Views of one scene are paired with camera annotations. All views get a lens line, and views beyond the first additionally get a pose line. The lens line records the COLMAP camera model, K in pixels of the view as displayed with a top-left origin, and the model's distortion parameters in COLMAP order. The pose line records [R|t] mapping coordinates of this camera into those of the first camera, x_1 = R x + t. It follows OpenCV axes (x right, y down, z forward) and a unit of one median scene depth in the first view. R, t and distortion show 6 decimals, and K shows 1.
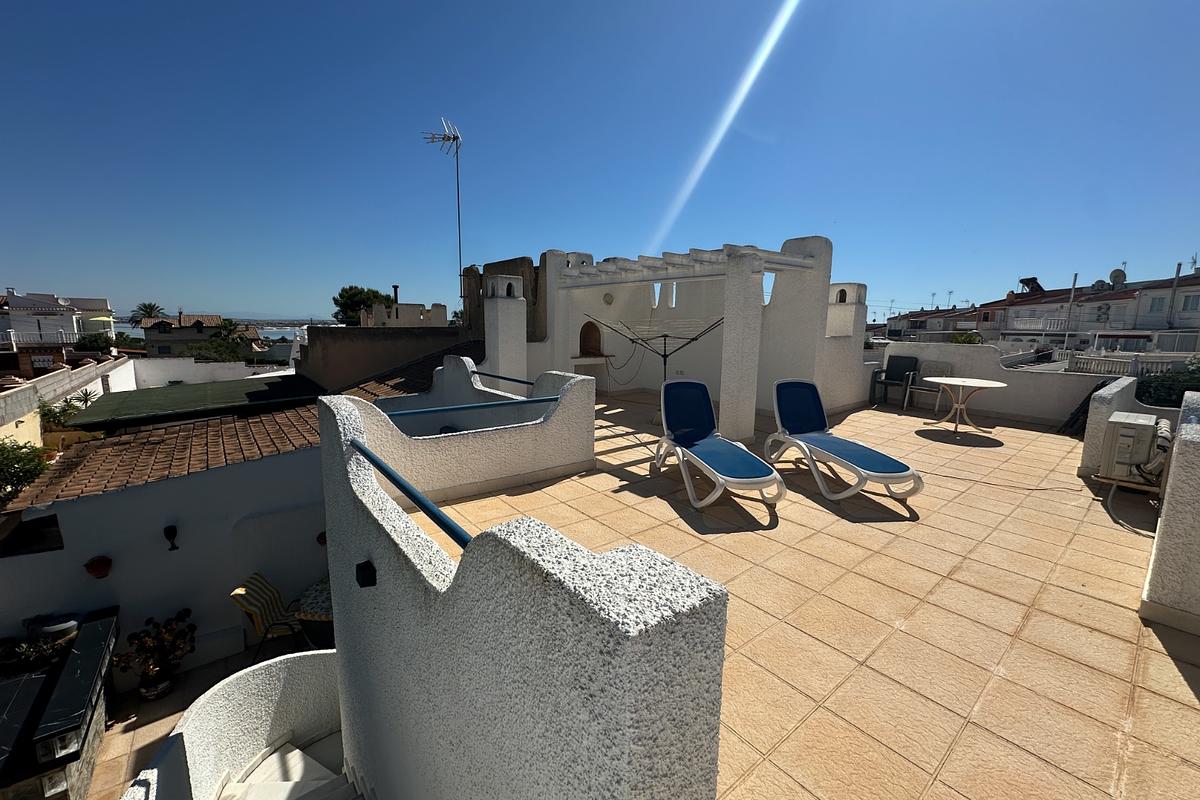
lens RADIAL K [[471.6, 0, 606.1], [0, 471.6, 397.7], [0, 0, 1]] dist [-0.000801, 0.000029]
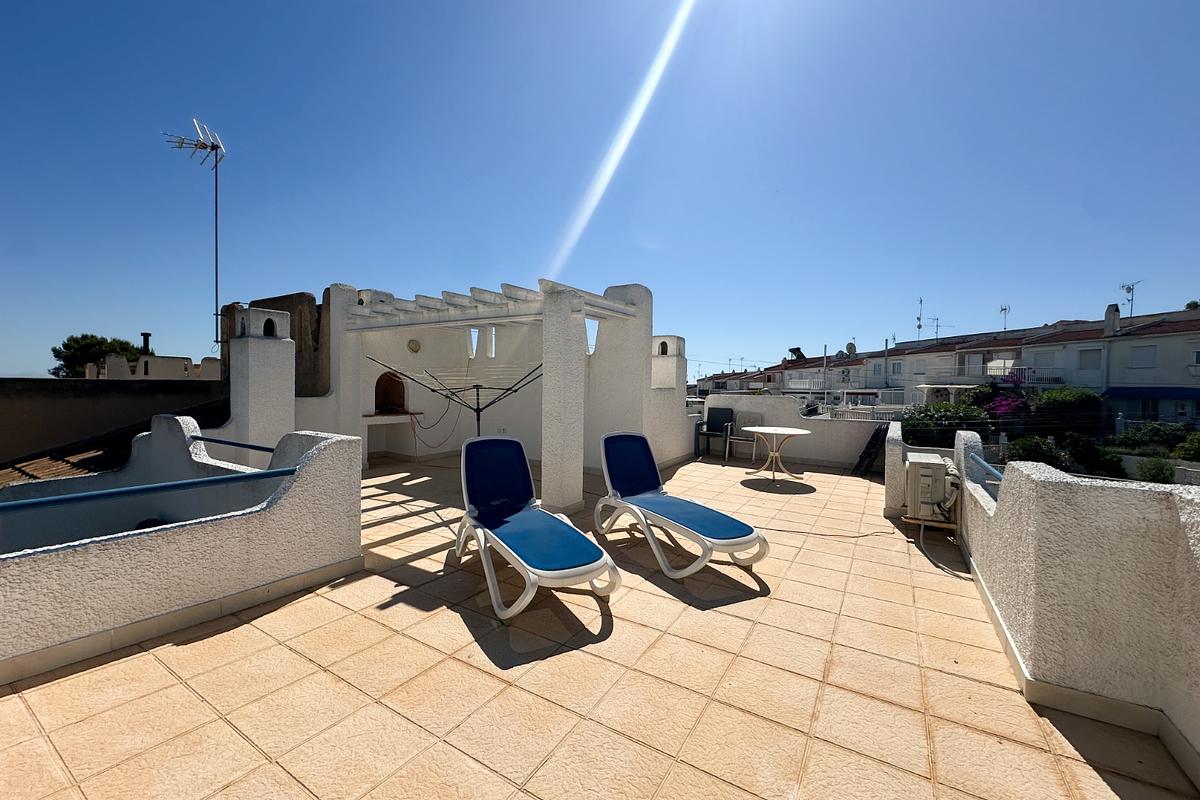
lens RADIAL K [[471.6, 0, 602.5], [0, 471.6, 398.8], [0, 0, 1]] dist [-0.000801, 0.000029]
pose [[0.944167, -0.007699, 0.329379, 0.073082], [0.049092, 0.991854, -0.117540, 0.000420], [-0.325791, 0.127148, 0.936853, 0.180347]]
